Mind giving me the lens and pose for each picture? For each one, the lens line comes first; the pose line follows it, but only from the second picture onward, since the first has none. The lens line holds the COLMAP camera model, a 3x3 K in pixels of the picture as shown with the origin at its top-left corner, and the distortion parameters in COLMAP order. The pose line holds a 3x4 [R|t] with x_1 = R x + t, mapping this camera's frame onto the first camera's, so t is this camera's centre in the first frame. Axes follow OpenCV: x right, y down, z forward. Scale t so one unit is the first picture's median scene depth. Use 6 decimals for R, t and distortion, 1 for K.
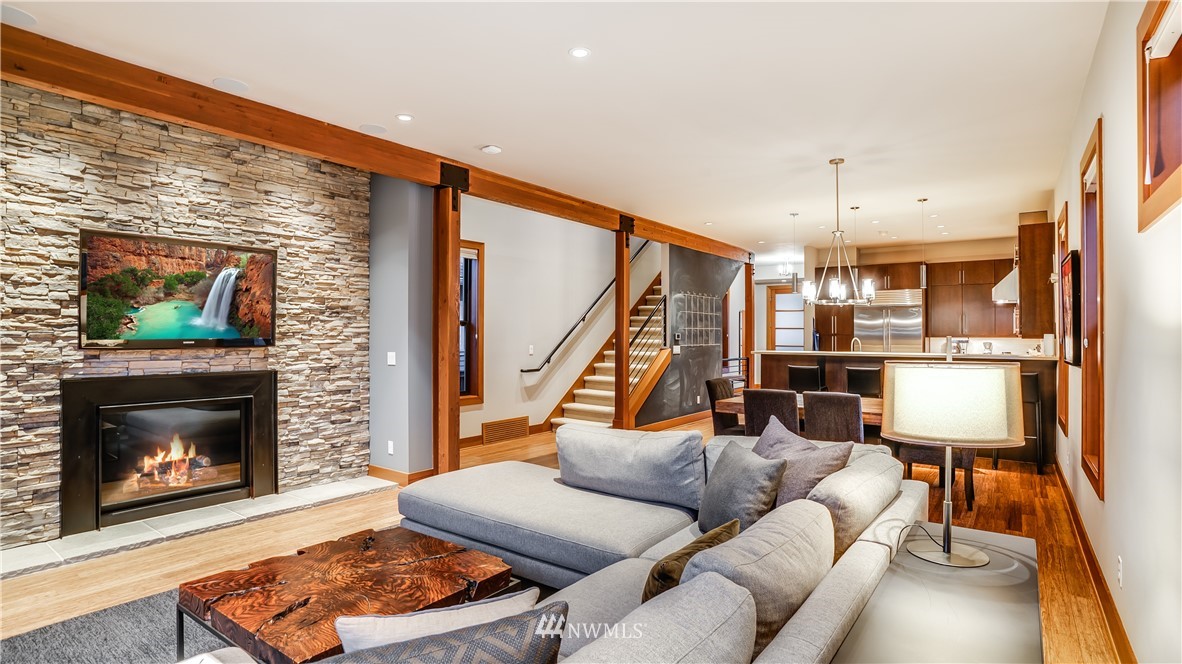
lens RADIAL K [[591.0, 0, 592.9], [0, 591.0, 332.2], [0, 0, 1]] dist [-0.040340, -0.001104]
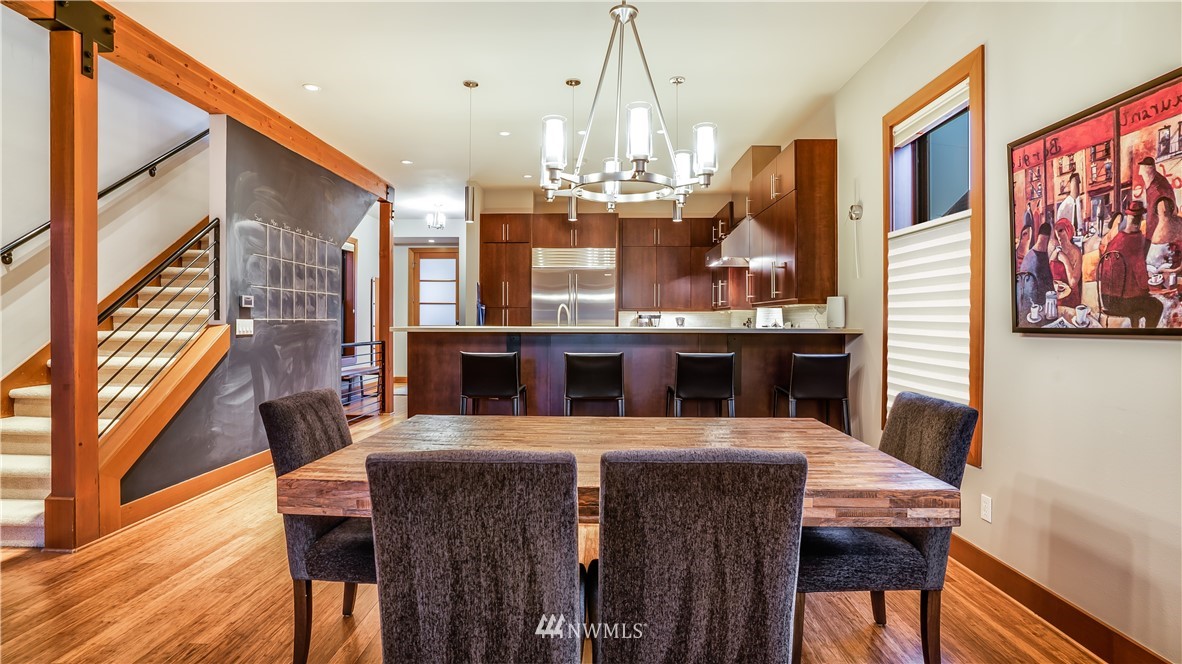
lens RADIAL K [[595.0, 0, 591.1], [0, 595.0, 322.0], [0, 0, 1]] dist [-0.030870, 0.009432]
pose [[0.828056, -0.000786, 0.560645, 0.184430], [-0.003758, 0.999969, 0.006952, 0.036738], [-0.560633, -0.007863, 0.828027, 0.710794]]
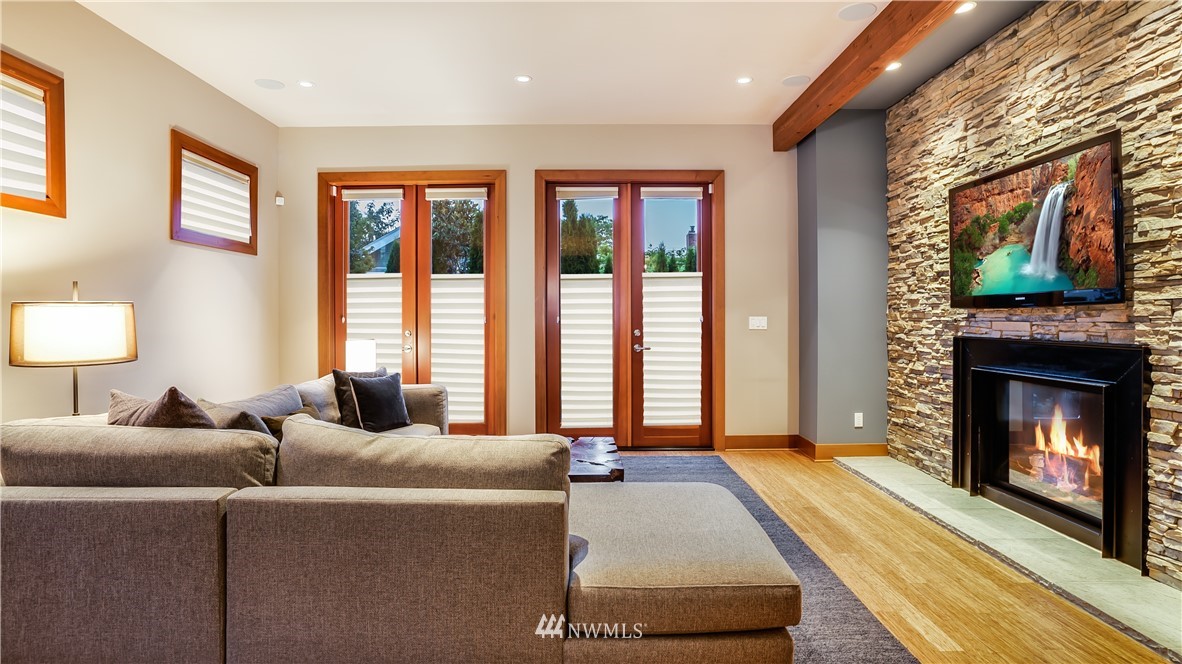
lens RADIAL K [[595.0, 0, 600.6], [0, 595.0, 323.0], [0, 0, 1]] dist [-0.030870, 0.009432]
pose [[-0.799967, 0.004917, -0.600024, 0.184383], [0.003998, 0.999988, 0.002865, 0.040445], [0.600031, -0.000107, -0.799977, 1.132178]]
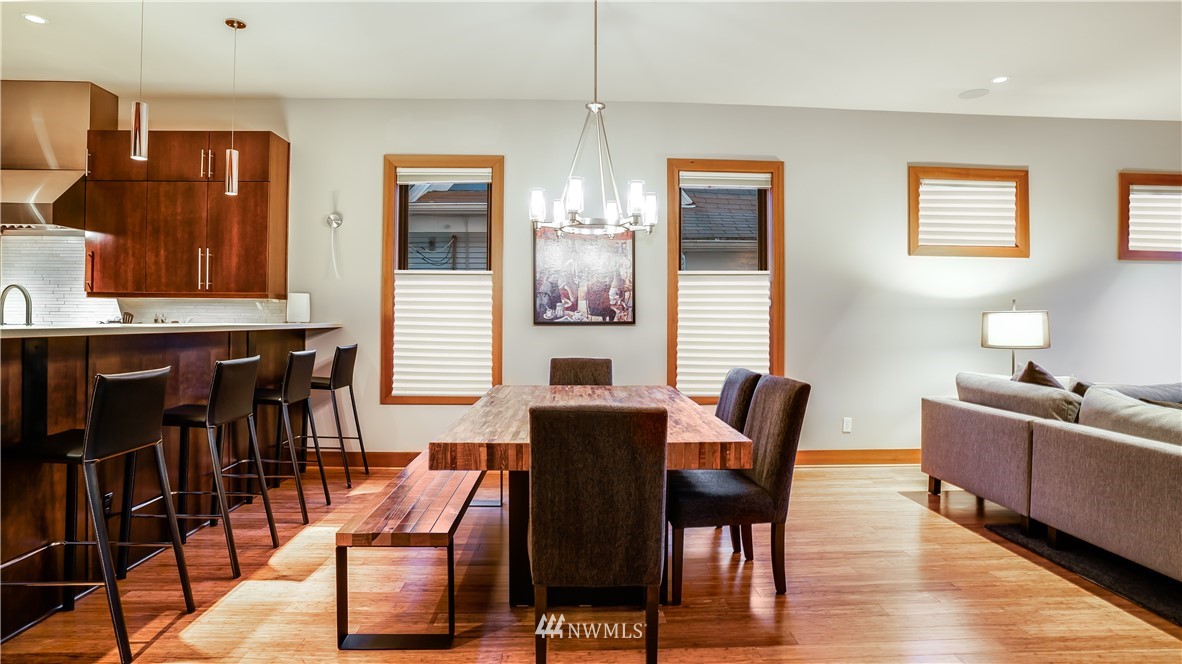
lens RADIAL K [[595.0, 0, 581.4], [0, 595.0, 323.8], [0, 0, 1]] dist [-0.030870, 0.009432]
pose [[-0.621912, -0.009863, 0.783025, -0.044453], [-0.010793, 0.999934, 0.004022, 0.043284], [-0.783013, -0.005950, -0.621977, 1.503620]]
